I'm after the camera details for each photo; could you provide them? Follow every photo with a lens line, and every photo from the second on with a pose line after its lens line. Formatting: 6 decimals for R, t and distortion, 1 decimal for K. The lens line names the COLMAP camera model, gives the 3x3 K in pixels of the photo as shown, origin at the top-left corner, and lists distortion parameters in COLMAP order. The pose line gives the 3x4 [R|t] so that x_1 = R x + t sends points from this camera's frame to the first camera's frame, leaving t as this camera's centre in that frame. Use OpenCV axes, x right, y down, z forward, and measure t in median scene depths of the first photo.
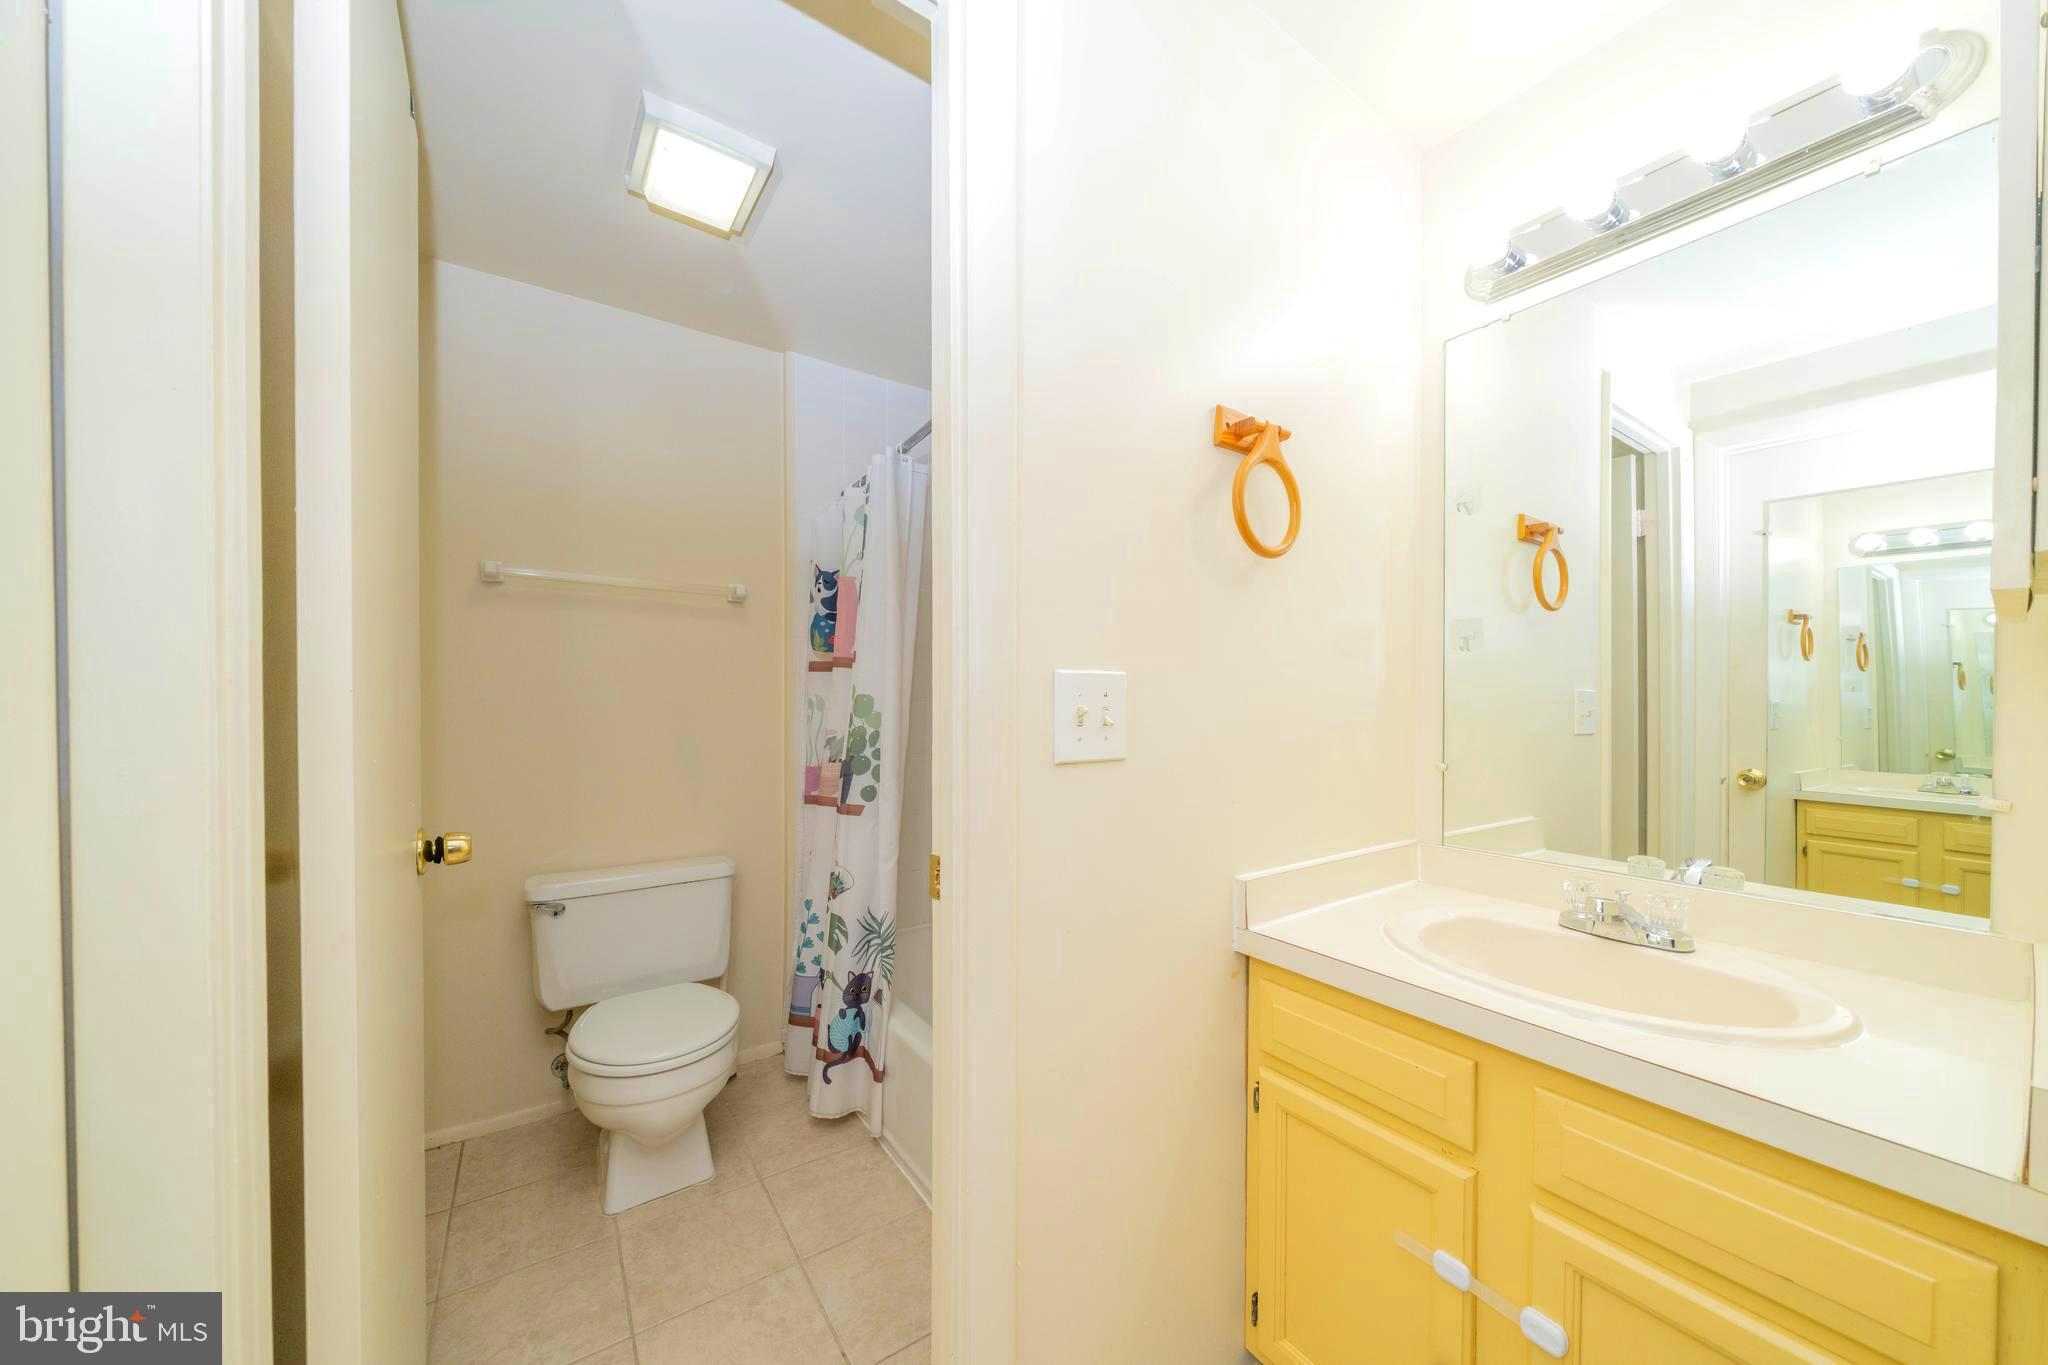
lens RADIAL K [[697.3, 0, 1018.6], [0, 697.3, 694.9], [0, 0, 1]] dist [-0.009035, -0.000506]
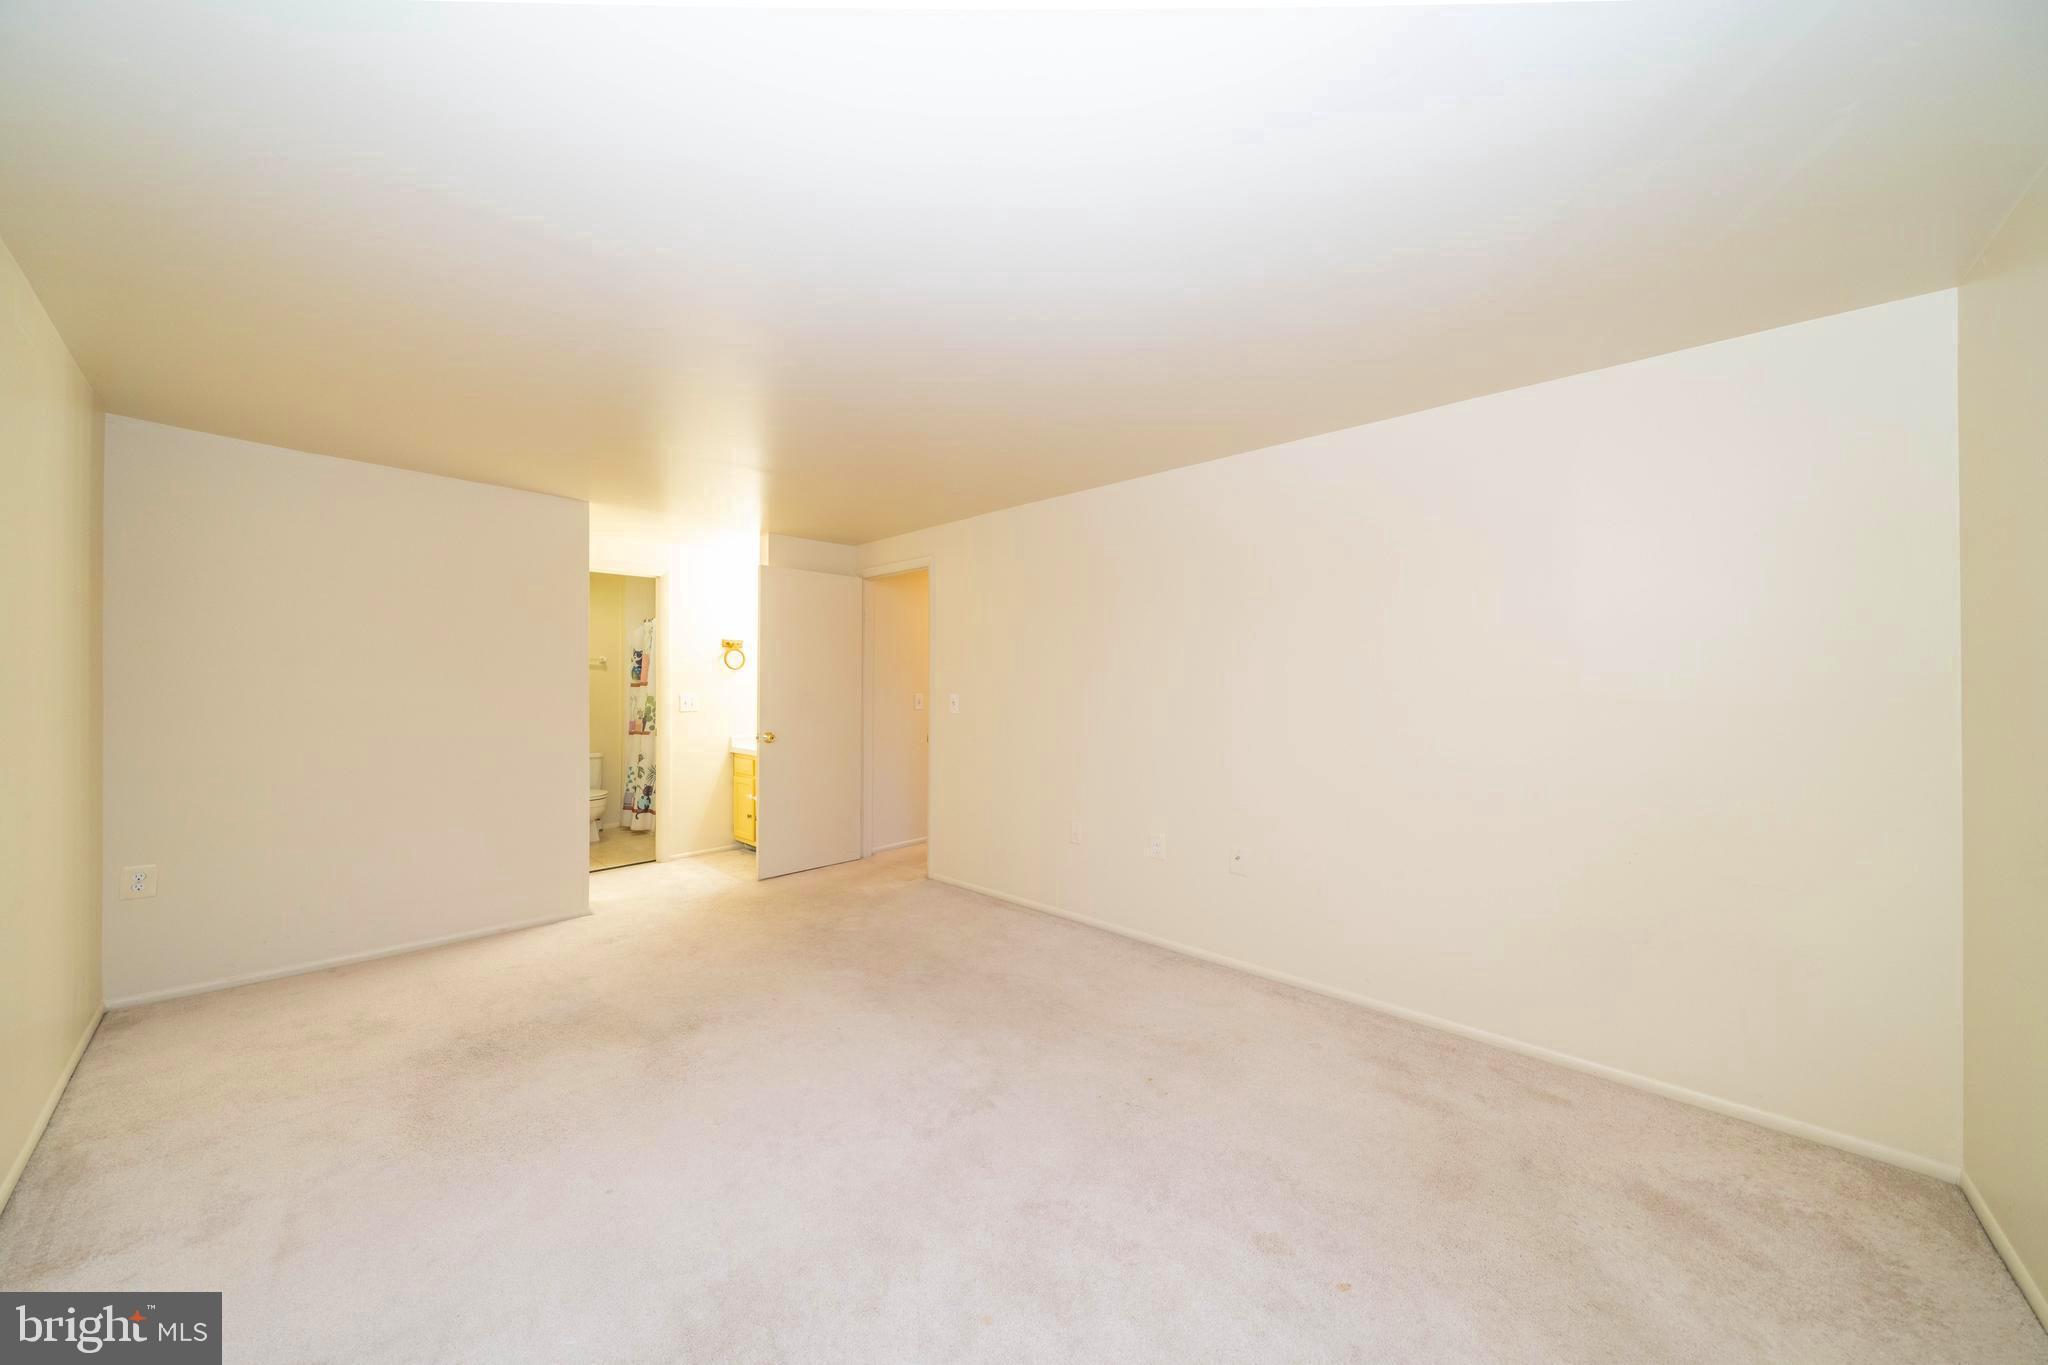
lens RADIAL K [[697.3, 0, 1028.7], [0, 697.3, 682.8], [0, 0, 1]] dist [-0.009035, -0.000506]
pose [[0.974804, 0.000582, 0.223060, 0.689363], [-0.000332, 0.999999, -0.001156, -0.052200], [-0.223061, 0.001053, 0.974804, -2.260417]]
